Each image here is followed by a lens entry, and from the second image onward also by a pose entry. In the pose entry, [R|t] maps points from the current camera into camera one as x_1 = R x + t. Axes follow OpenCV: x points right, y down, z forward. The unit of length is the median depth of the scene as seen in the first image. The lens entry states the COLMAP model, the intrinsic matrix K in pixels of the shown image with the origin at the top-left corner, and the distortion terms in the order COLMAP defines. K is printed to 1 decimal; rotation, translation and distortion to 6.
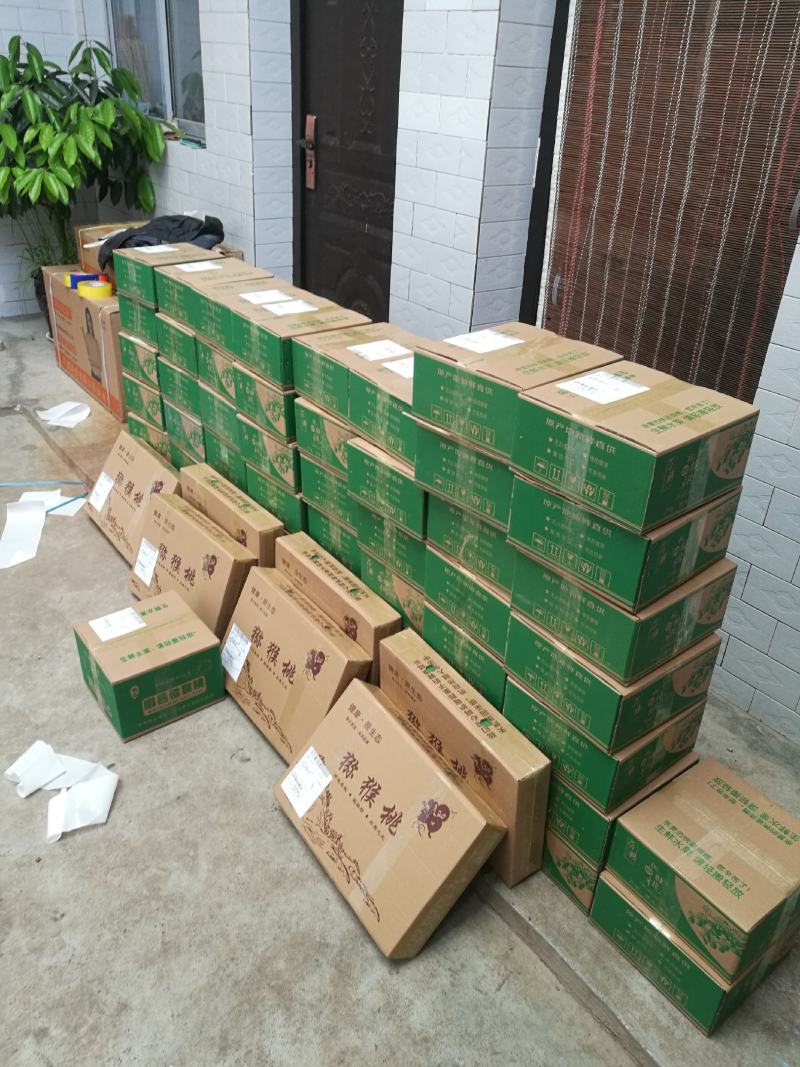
lens RADIAL K [[835.8, 0, 400.0], [0, 835.8, 533.5], [0, 0, 1]] dist [0.004145, 0.032803]
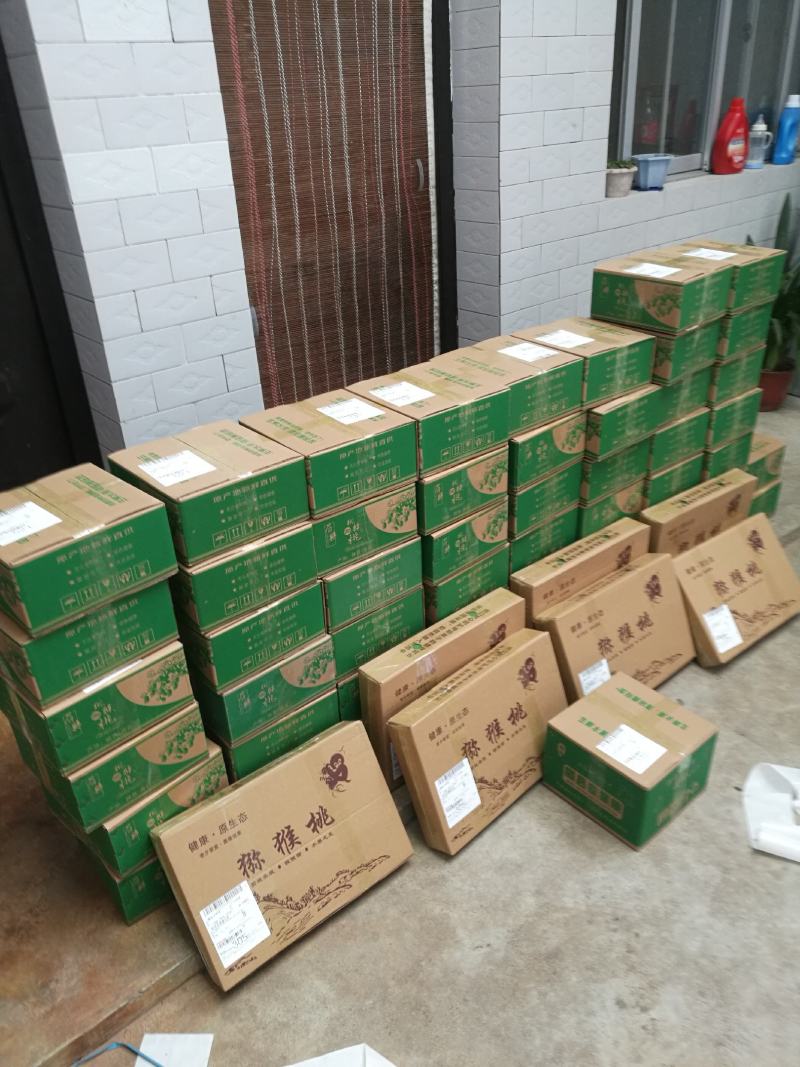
lens RADIAL K [[847.0, 0, 402.3], [0, 847.0, 535.8], [0, 0, 1]] dist [-0.028709, 0.082643]
pose [[-0.067351, -0.515813, 0.854050, -0.939599], [0.529339, 0.707116, 0.468815, -0.571748], [-0.845733, 0.483657, 0.225414, 0.889558]]
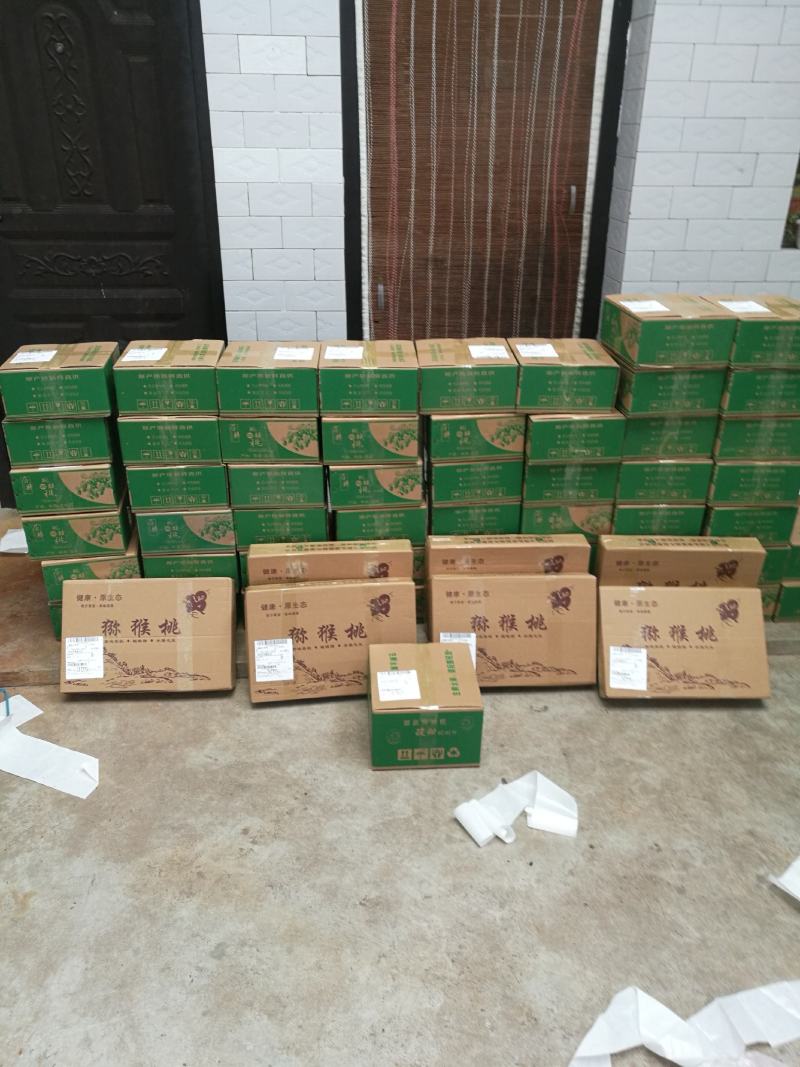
lens RADIAL K [[835.8, 0, 400.0], [0, 835.8, 533.5], [0, 0, 1]] dist [0.004145, 0.032803]
pose [[0.542889, -0.413908, 0.730720, -0.979341], [0.427614, 0.885107, 0.183663, -0.233497], [-0.722784, 0.212757, 0.657508, 0.301103]]
